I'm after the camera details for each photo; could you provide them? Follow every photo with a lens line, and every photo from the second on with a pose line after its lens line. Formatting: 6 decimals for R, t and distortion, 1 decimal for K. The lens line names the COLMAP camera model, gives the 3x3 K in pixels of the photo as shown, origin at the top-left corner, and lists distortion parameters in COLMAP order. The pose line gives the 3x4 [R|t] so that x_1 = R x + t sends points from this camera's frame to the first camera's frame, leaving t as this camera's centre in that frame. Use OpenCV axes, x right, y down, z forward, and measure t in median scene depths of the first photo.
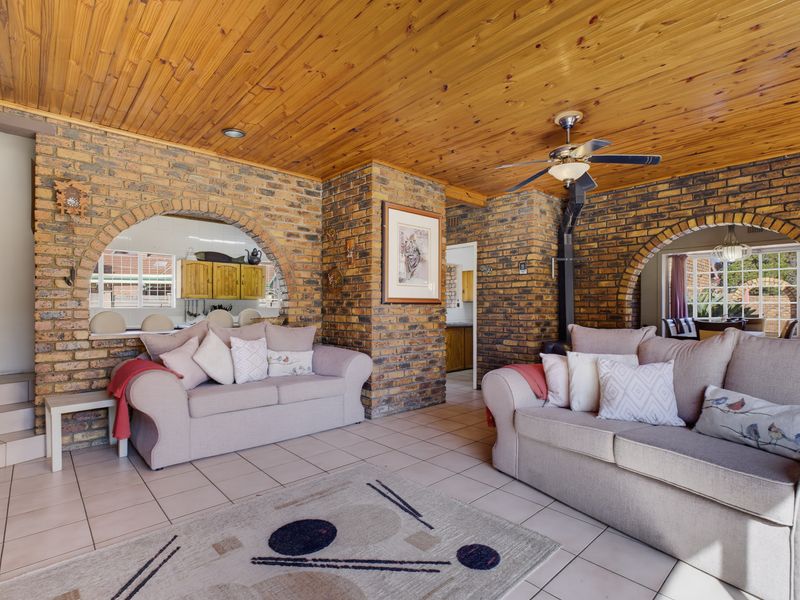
lens RADIAL K [[407.6, 0, 398.7], [0, 407.6, 305.2], [0, 0, 1]] dist [-0.004321, 0.000301]
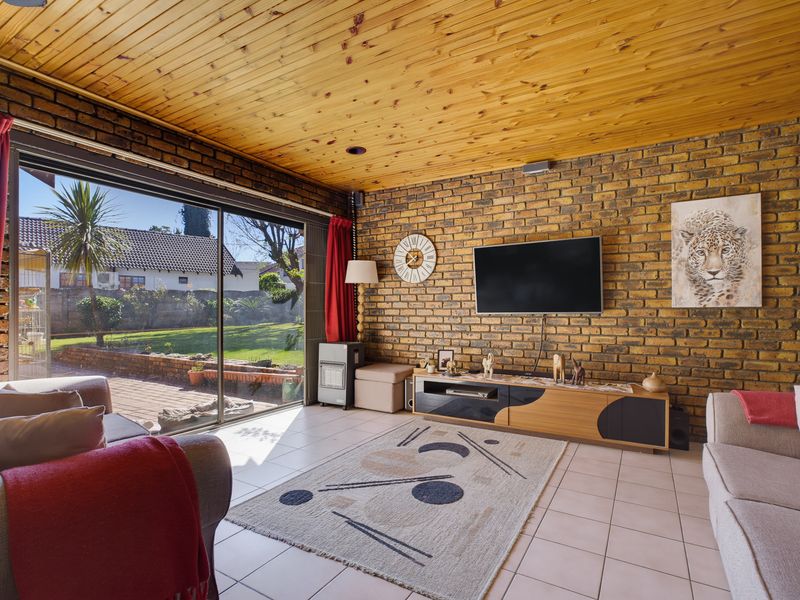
lens RADIAL K [[407.6, 0, 408.4], [0, 407.6, 304.2], [0, 0, 1]] dist [-0.004321, 0.000301]
pose [[-0.952663, -0.004590, -0.303994, 0.103952], [0.000968, 0.999835, -0.018132, 0.008245], [0.304027, -0.017568, -0.952502, 0.975934]]
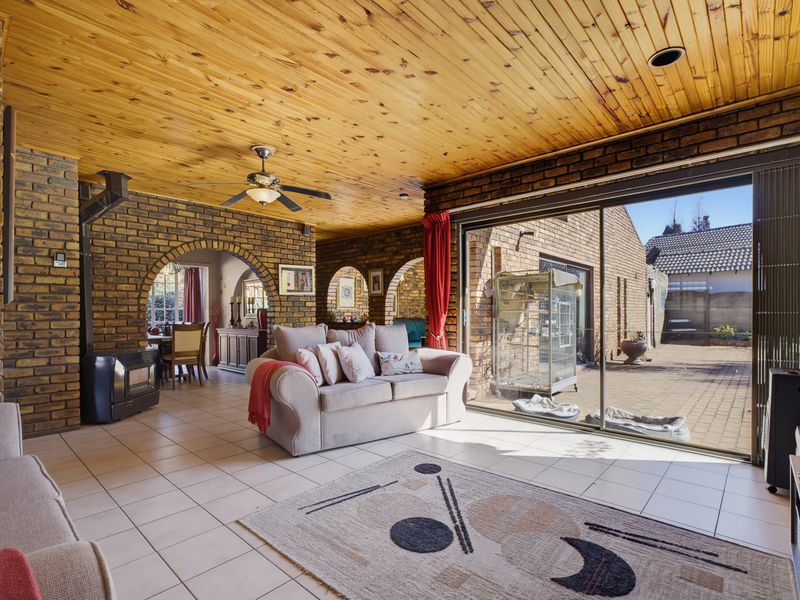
lens RADIAL K [[407.6, 0, 400.3], [0, 407.6, 307.8], [0, 0, 1]] dist [-0.004321, 0.000301]
pose [[-0.101592, 0.012047, 0.994753, -0.562831], [-0.001910, 0.999922, -0.012304, 0.006781], [-0.994824, -0.003150, -0.101561, 0.522106]]
